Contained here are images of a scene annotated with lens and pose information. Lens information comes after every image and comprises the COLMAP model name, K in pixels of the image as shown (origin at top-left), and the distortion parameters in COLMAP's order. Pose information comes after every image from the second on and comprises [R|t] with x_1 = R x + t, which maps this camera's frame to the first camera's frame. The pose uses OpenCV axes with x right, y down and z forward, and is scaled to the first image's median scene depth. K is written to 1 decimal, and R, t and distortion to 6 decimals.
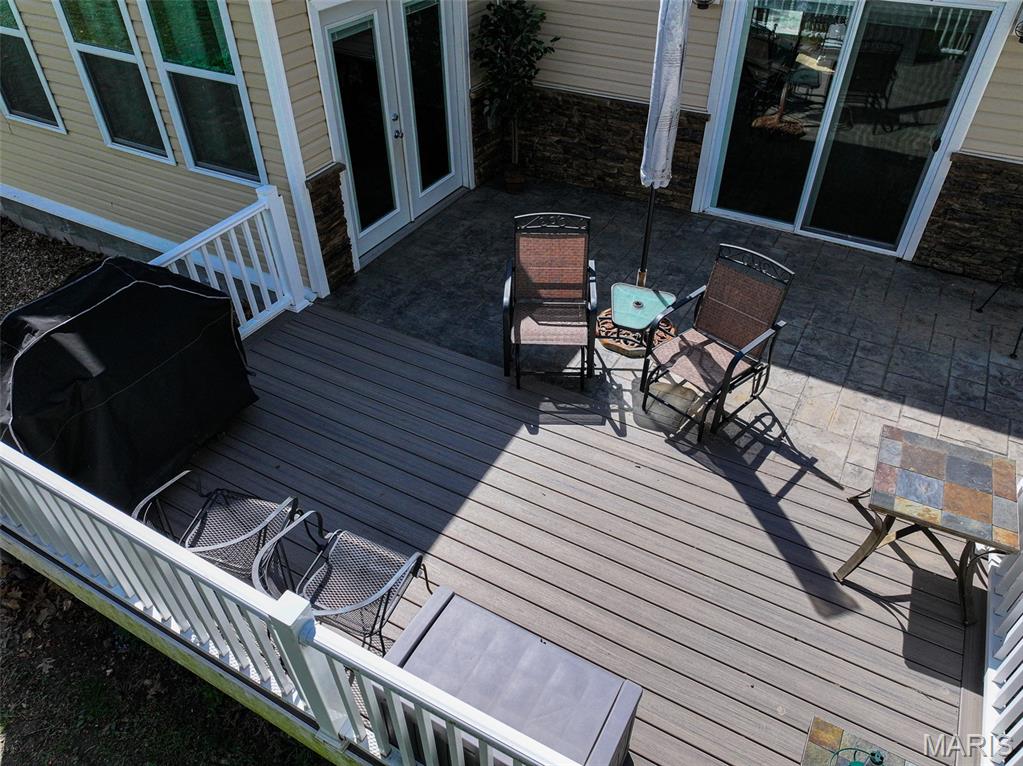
lens RADIAL K [[714.8, 0, 511.5], [0, 714.8, 383.0], [0, 0, 1]] dist [0.001281, 0.001137]
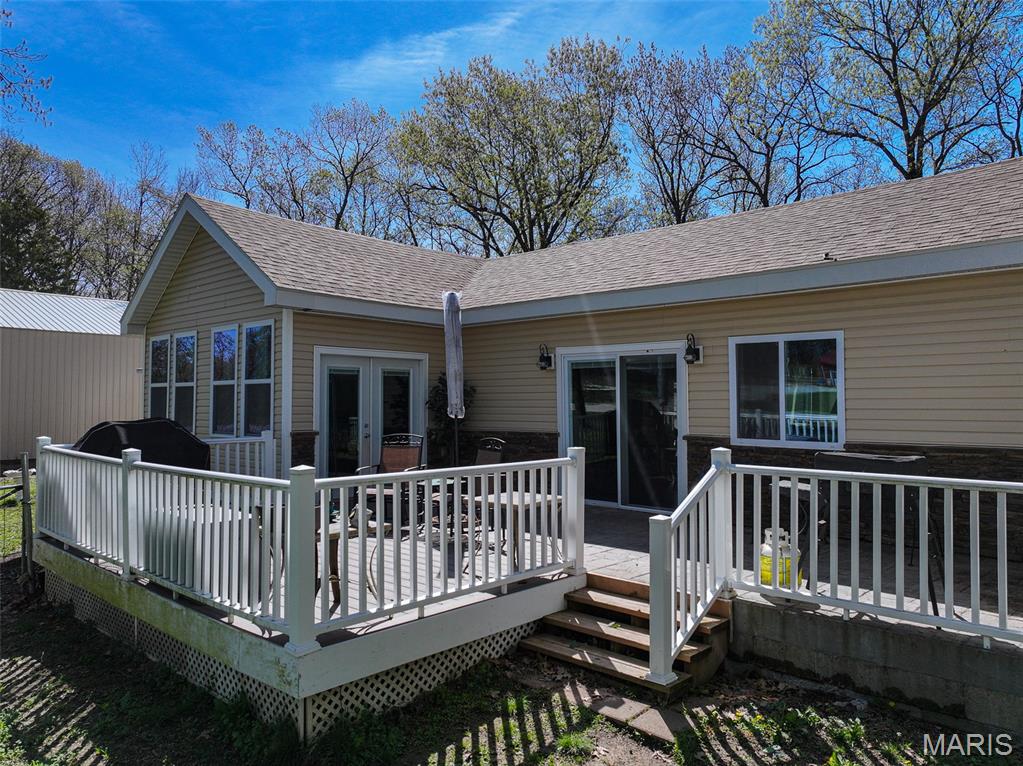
lens RADIAL K [[714.8, 0, 511.5], [0, 714.8, 383.0], [0, 0, 1]] dist [0.001281, 0.001137]
pose [[0.973255, 0.006461, -0.229635, 0.626597], [-0.154243, 0.759159, -0.632366, 0.636335], [0.170244, 0.650873, 0.739852, -0.281089]]
